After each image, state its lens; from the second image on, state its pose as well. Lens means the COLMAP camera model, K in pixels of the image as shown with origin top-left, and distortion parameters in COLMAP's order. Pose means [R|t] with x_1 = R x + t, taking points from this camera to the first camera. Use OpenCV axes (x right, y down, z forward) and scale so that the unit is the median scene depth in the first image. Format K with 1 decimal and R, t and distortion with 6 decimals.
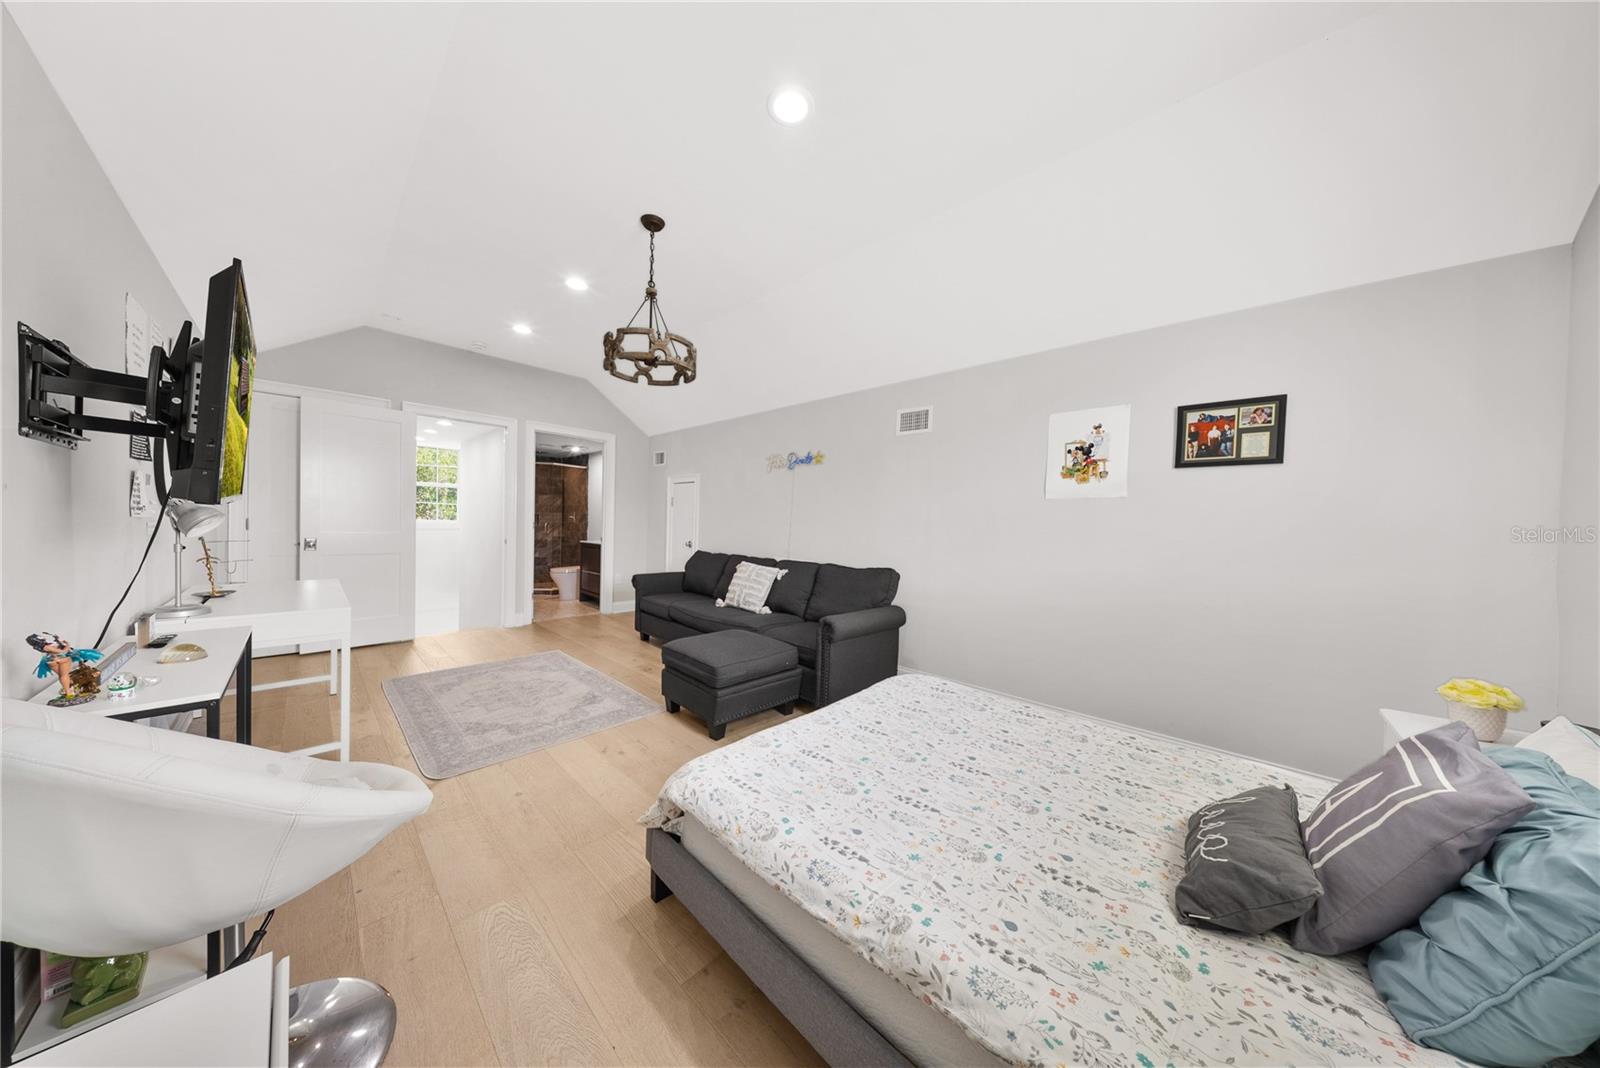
lens RADIAL K [[473.0, 0, 800.1], [0, 473.0, 536.1], [0, 0, 1]] dist [0.002193, 0.000014]
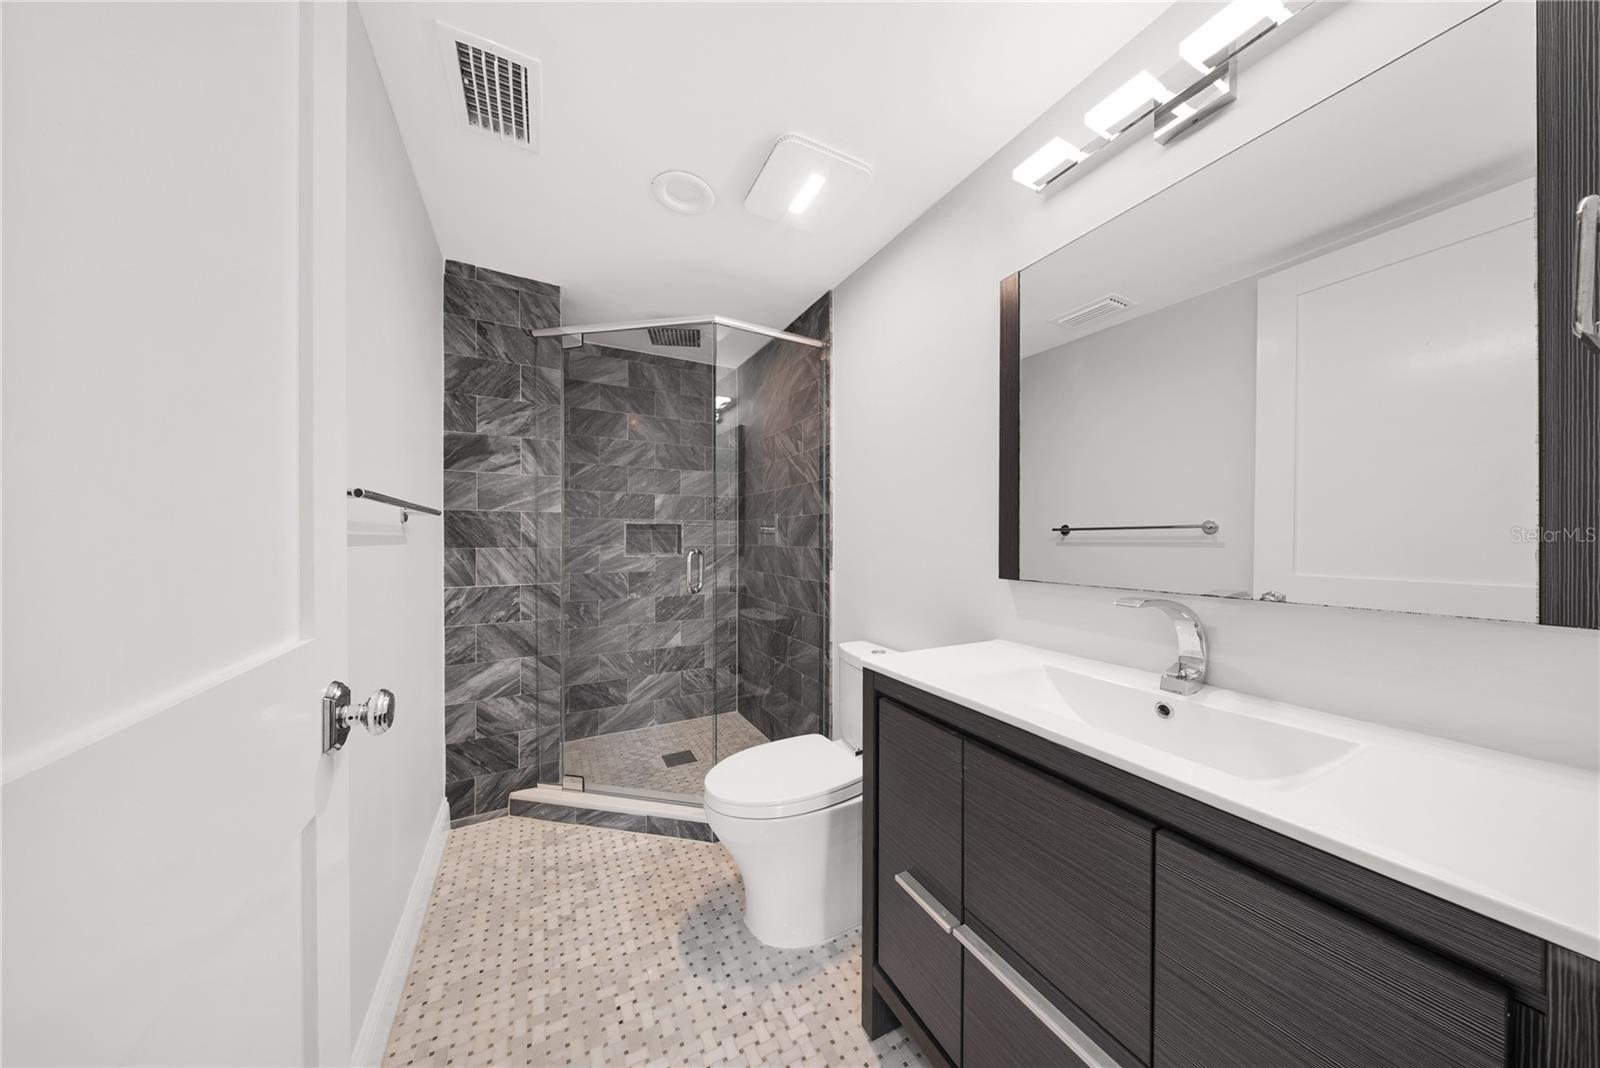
lens RADIAL K [[473.0, 0, 800.6], [0, 473.0, 536.3], [0, 0, 1]] dist [0.002193, 0.000014]
pose [[0.952459, -0.031164, -0.303068, -0.358092], [0.021224, 0.999125, -0.036038, -0.023624], [0.303926, 0.027892, 0.952287, 0.689892]]
